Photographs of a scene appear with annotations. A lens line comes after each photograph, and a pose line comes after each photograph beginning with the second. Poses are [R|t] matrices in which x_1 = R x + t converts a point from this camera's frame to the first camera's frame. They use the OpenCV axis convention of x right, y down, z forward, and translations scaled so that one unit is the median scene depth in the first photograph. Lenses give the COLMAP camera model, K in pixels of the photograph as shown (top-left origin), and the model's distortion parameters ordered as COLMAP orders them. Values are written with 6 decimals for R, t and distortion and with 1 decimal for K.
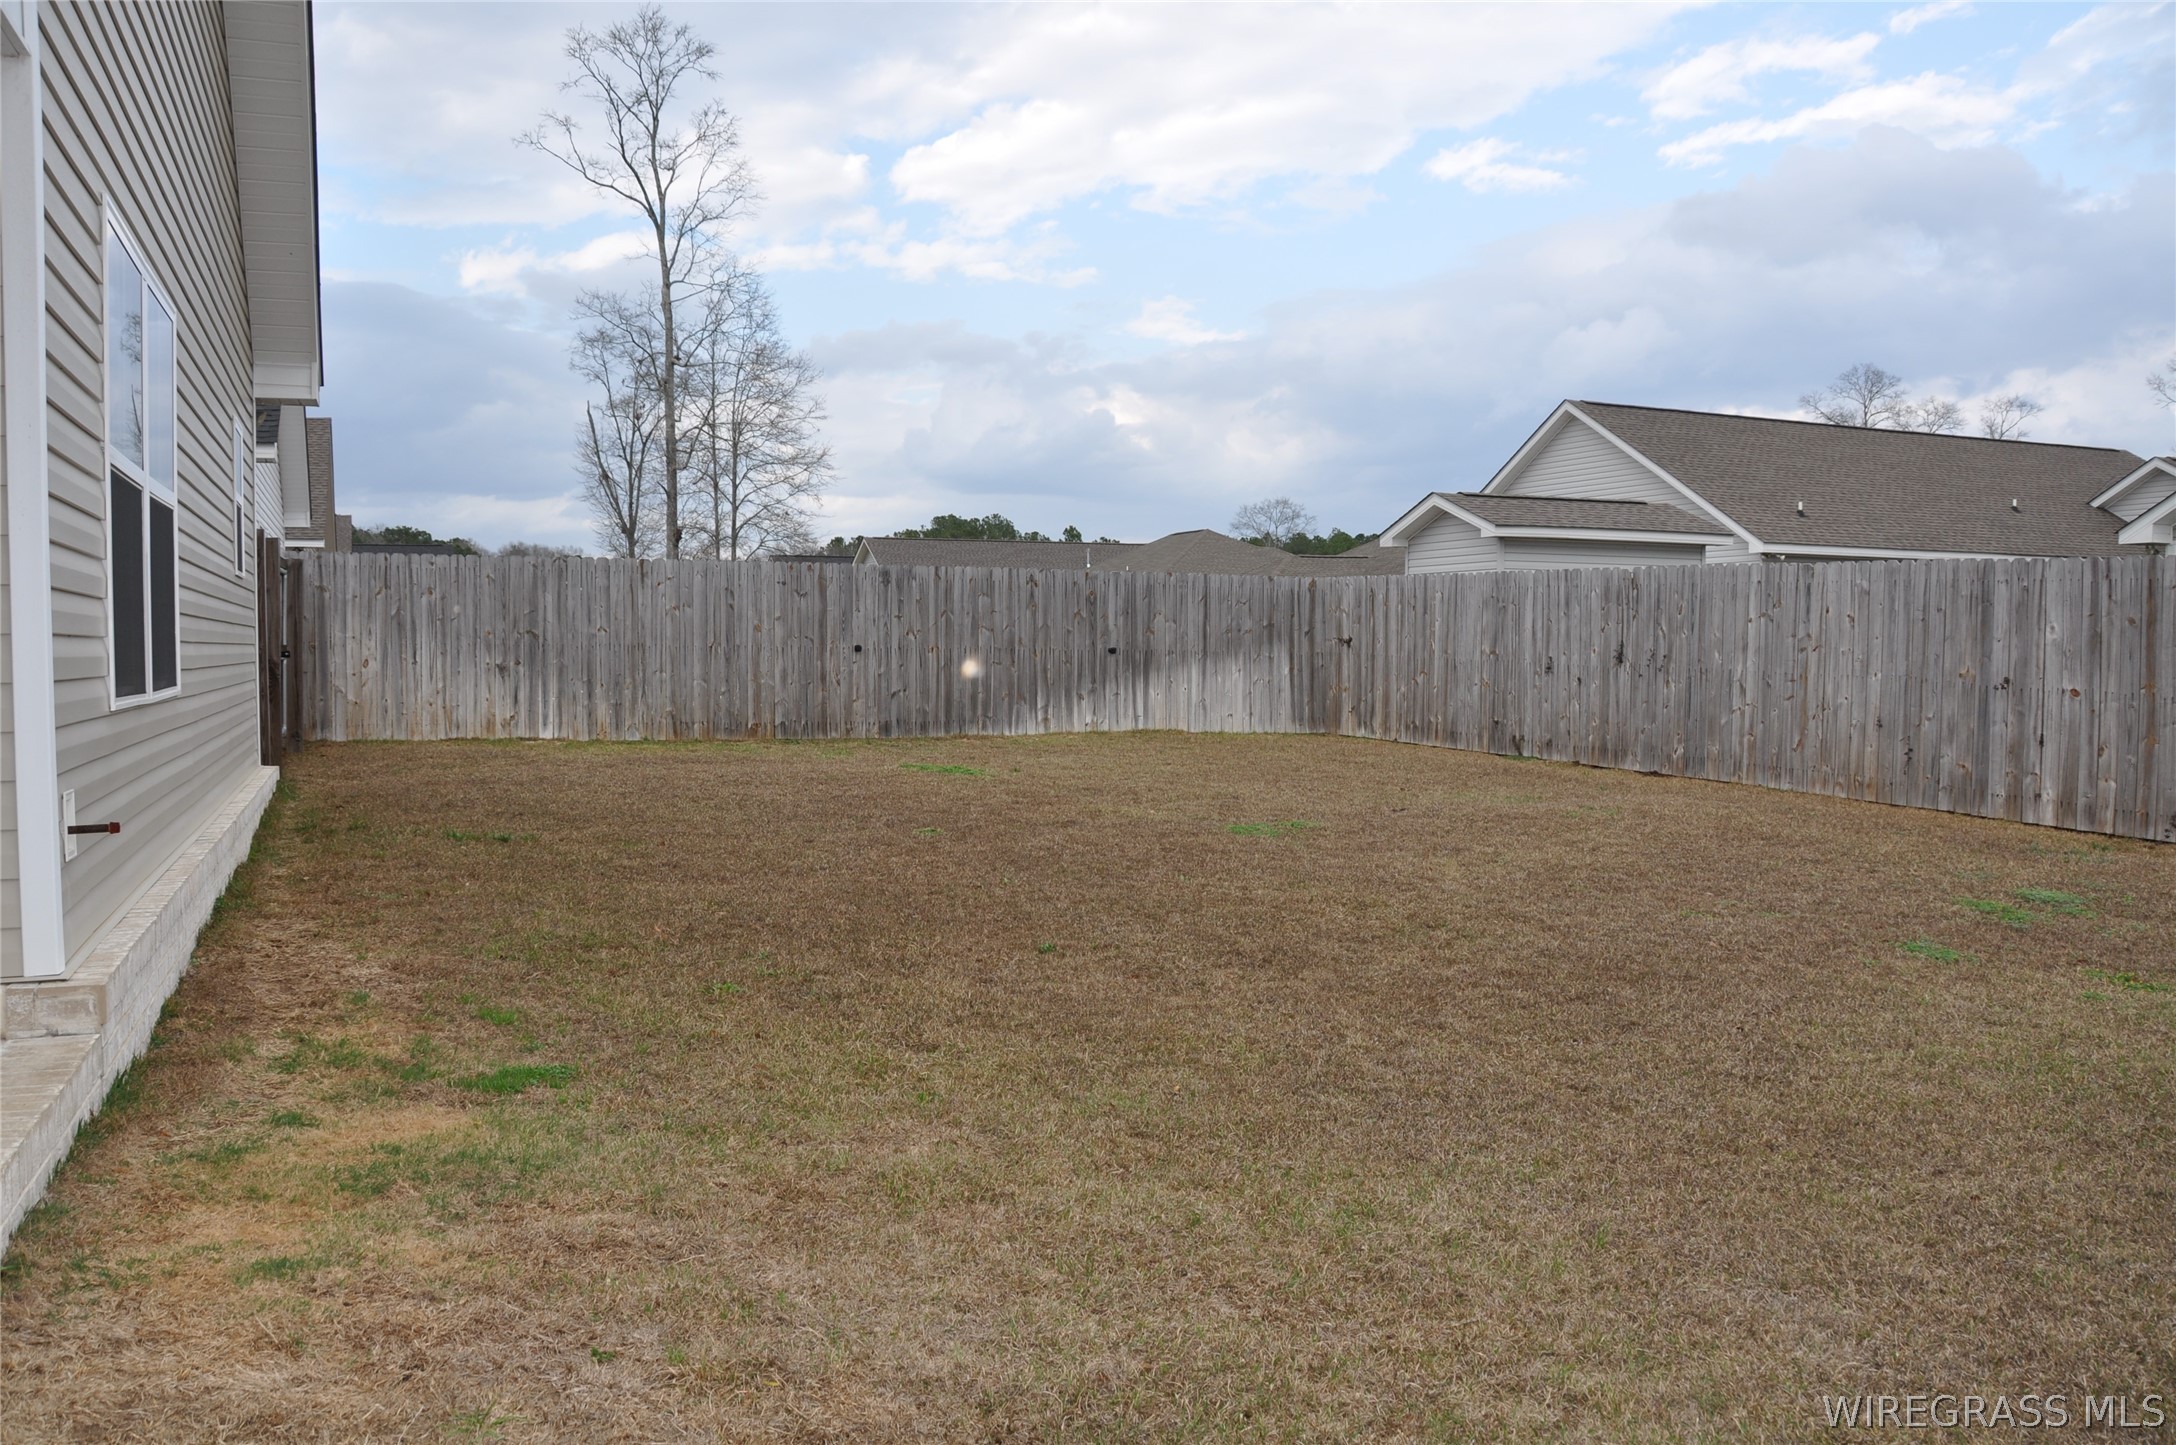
lens RADIAL K [[1697.4, 0, 1077.0], [0, 1697.4, 717.3], [0, 0, 1]] dist [-0.157458, 0.113305]
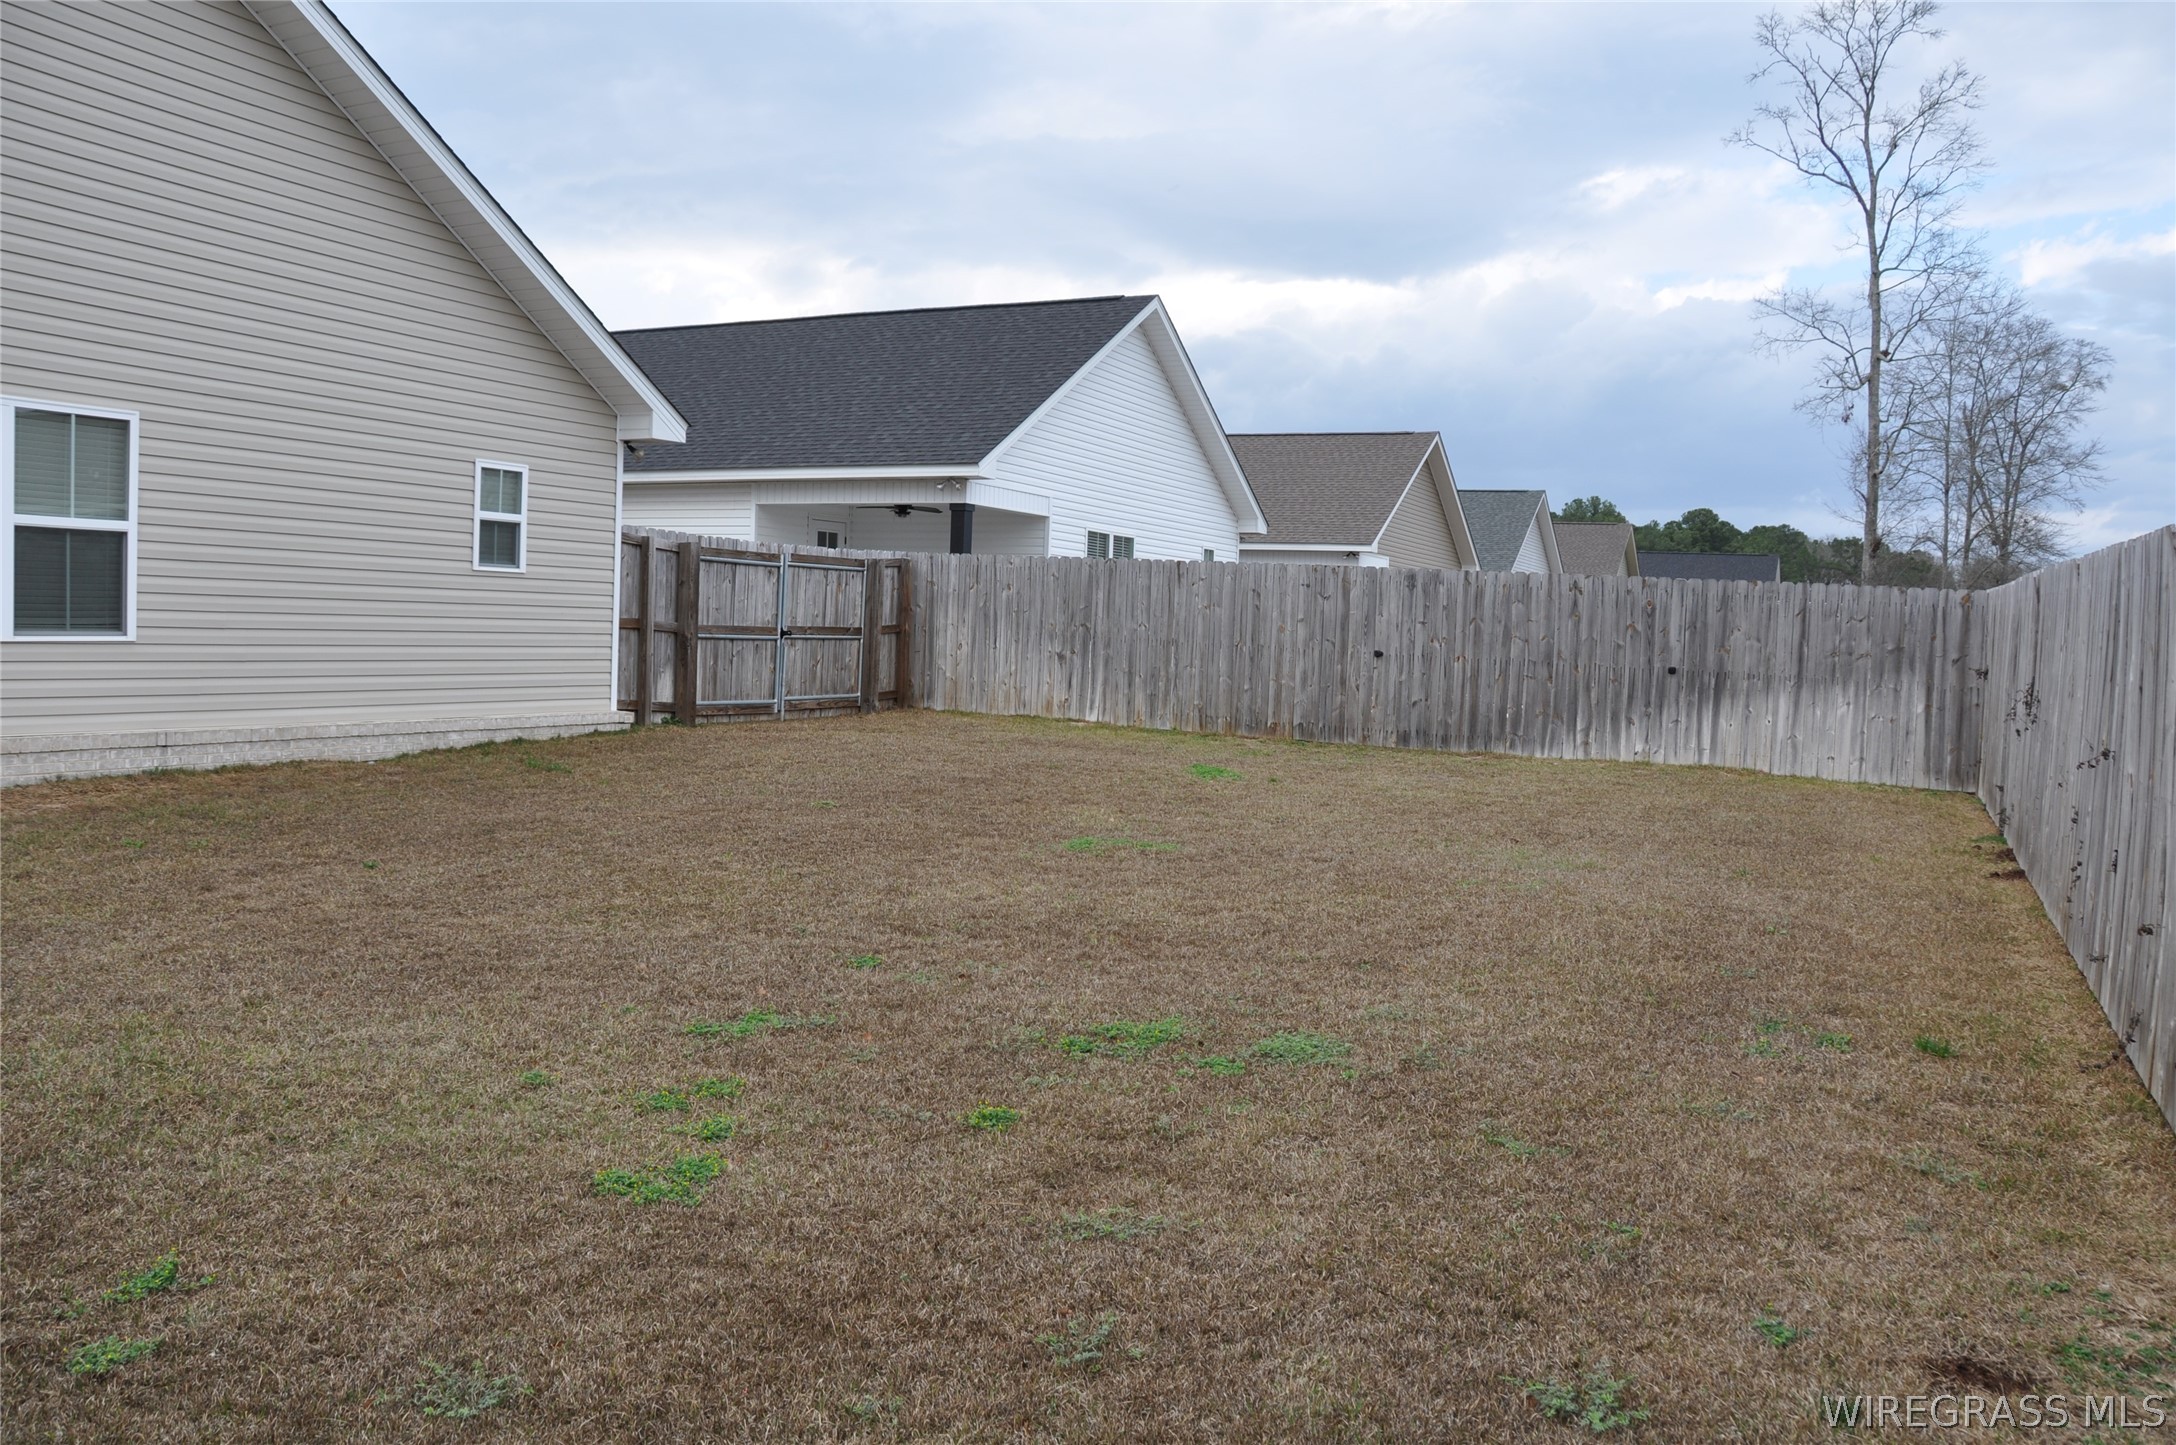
lens RADIAL K [[1697.4, 0, 1076.1], [0, 1697.4, 735.2], [0, 0, 1]] dist [-0.157458, 0.113305]
pose [[0.660988, 0.073021, -0.746835, 0.468709], [-0.069827, 0.996921, 0.035672, -0.016030], [0.747141, 0.028571, 0.664052, 0.219810]]
